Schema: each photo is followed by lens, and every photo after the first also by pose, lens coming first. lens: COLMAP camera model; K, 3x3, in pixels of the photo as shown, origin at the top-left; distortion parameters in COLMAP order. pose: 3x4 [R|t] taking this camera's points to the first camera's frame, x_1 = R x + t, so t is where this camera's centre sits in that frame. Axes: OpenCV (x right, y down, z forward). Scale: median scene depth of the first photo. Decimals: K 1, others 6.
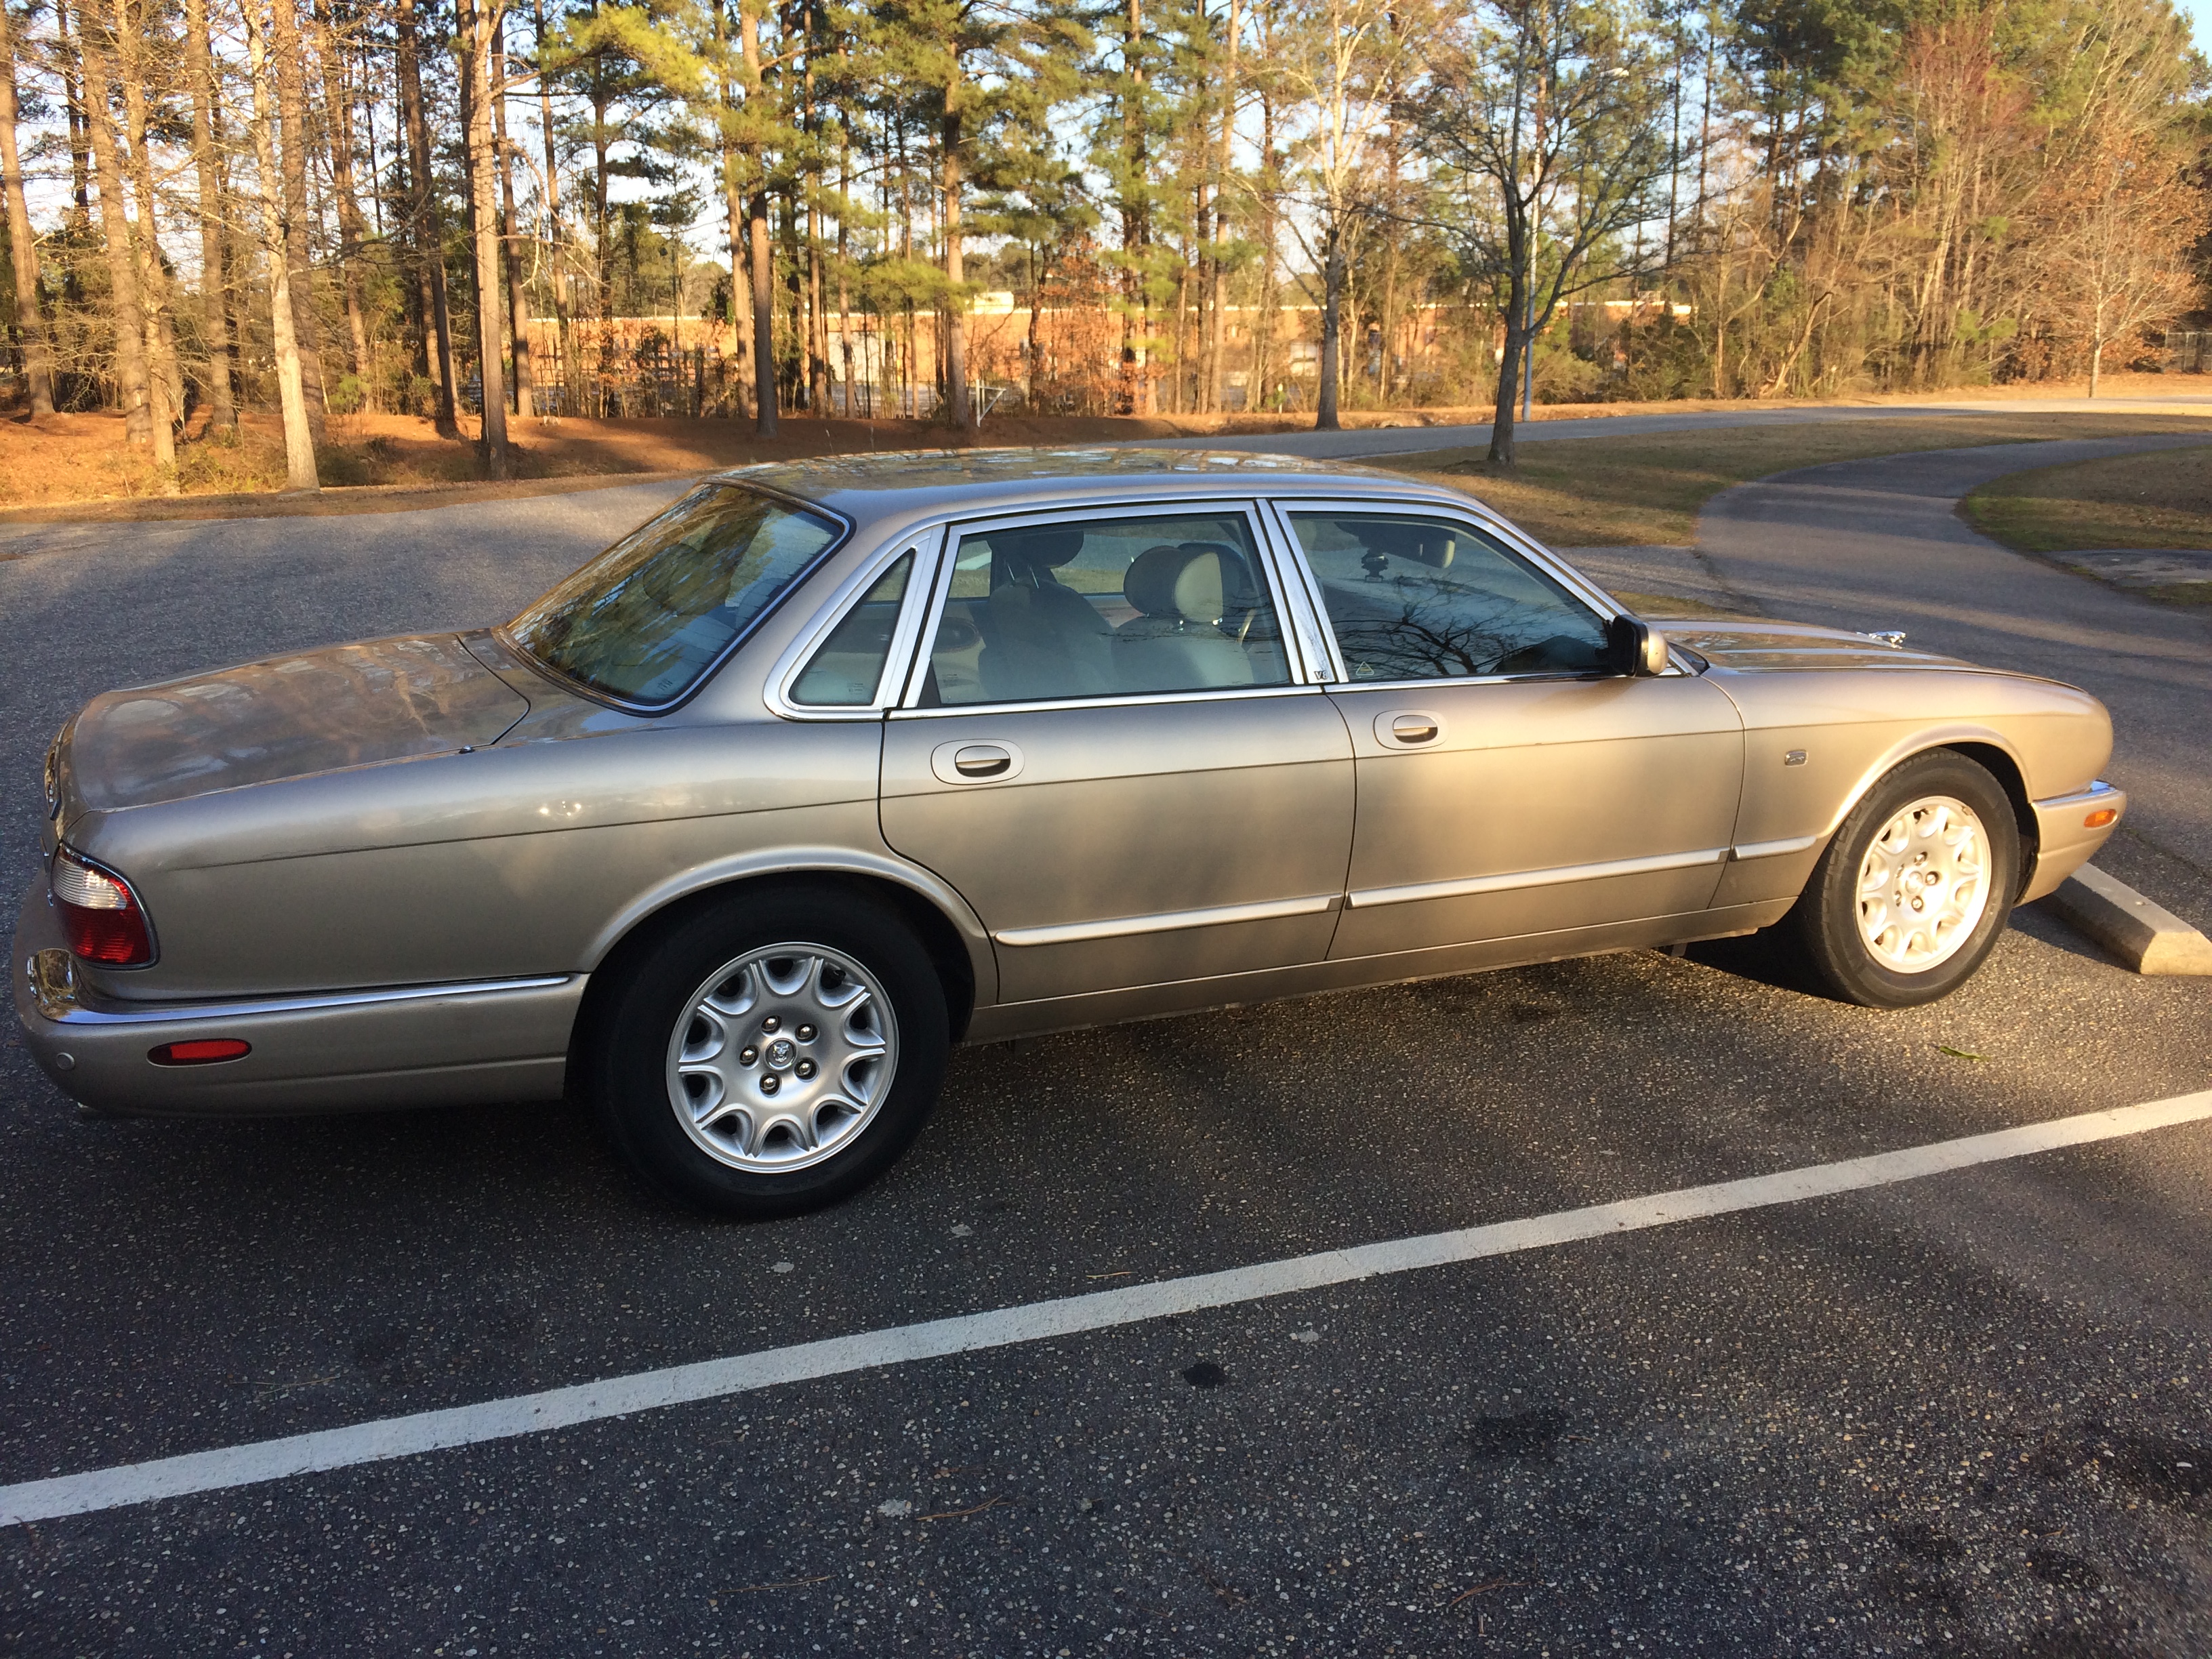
lens RADIAL K [[1999.5, 0, 1084.2], [0, 1999.5, 825.9], [0, 0, 1]] dist [0.077513, -0.126014]
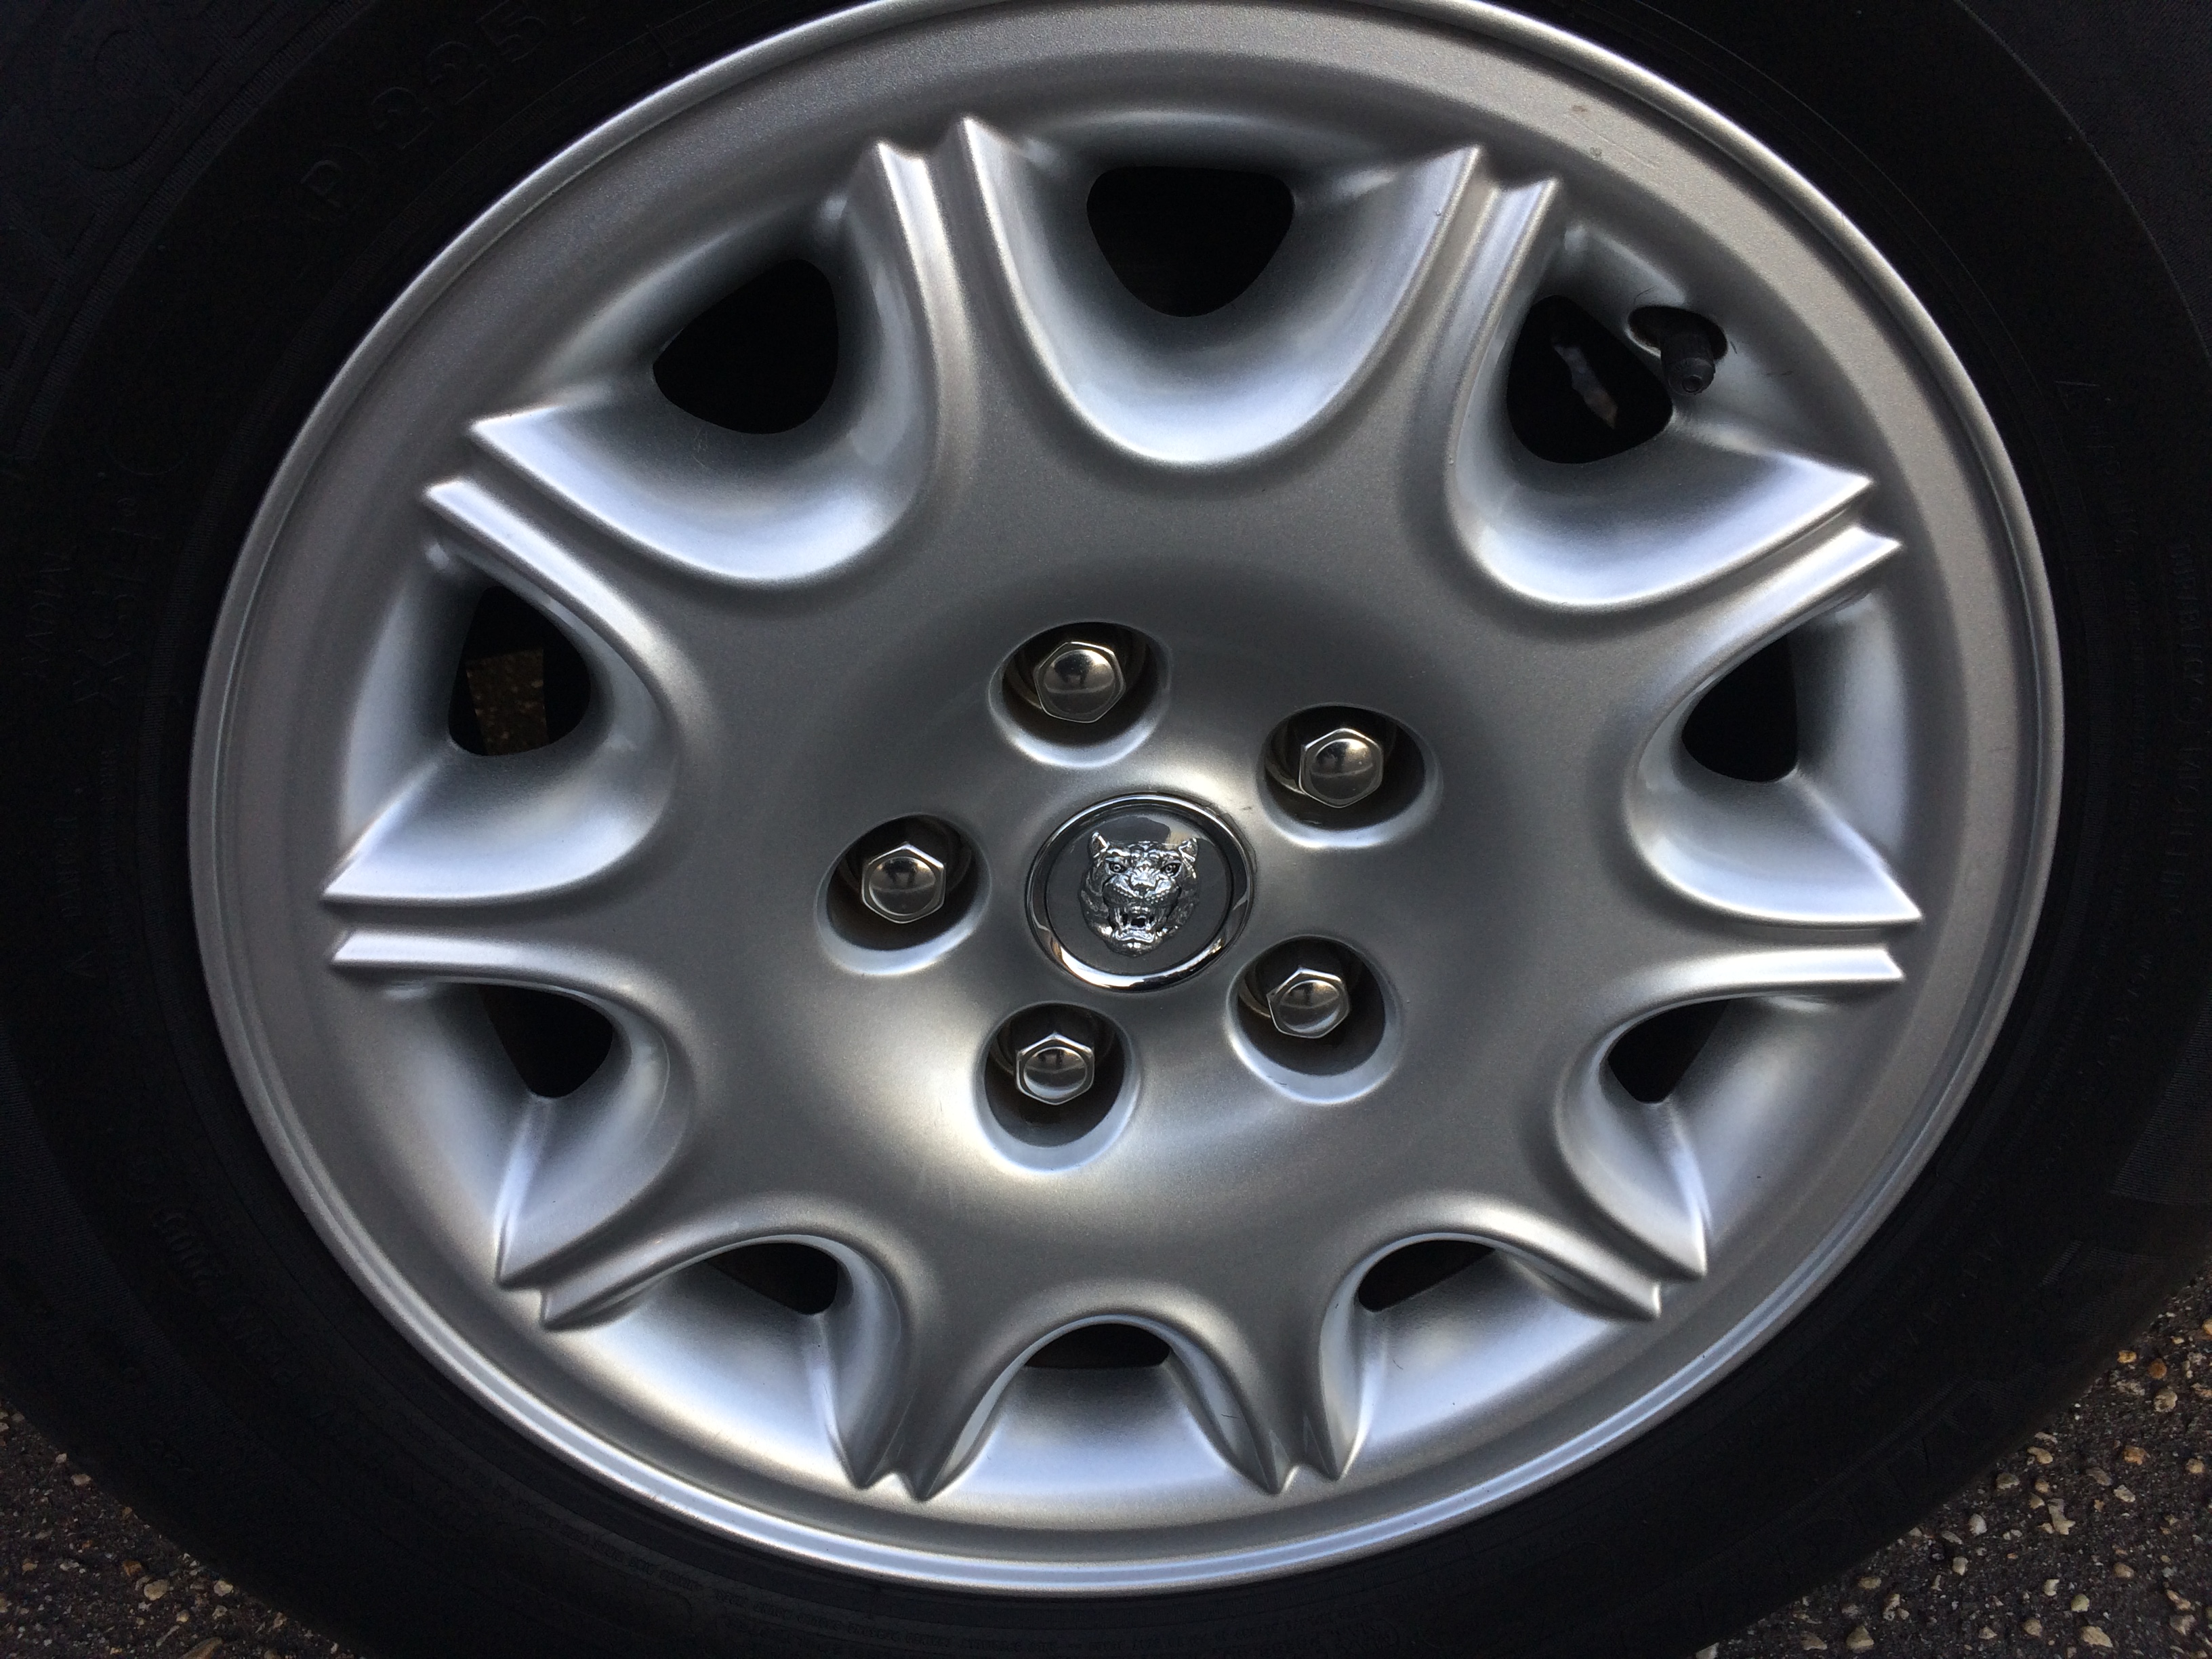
lens RADIAL K [[1999.5, 0, 1084.2], [0, 1999.5, 825.9], [0, 0, 1]] dist [0.077513, -0.126014]
pose [[0.928248, 0.174970, -0.328240, -0.013662], [-0.087686, 0.960519, 0.264035, 0.009047], [0.361479, -0.216308, 0.906942, 0.108303]]
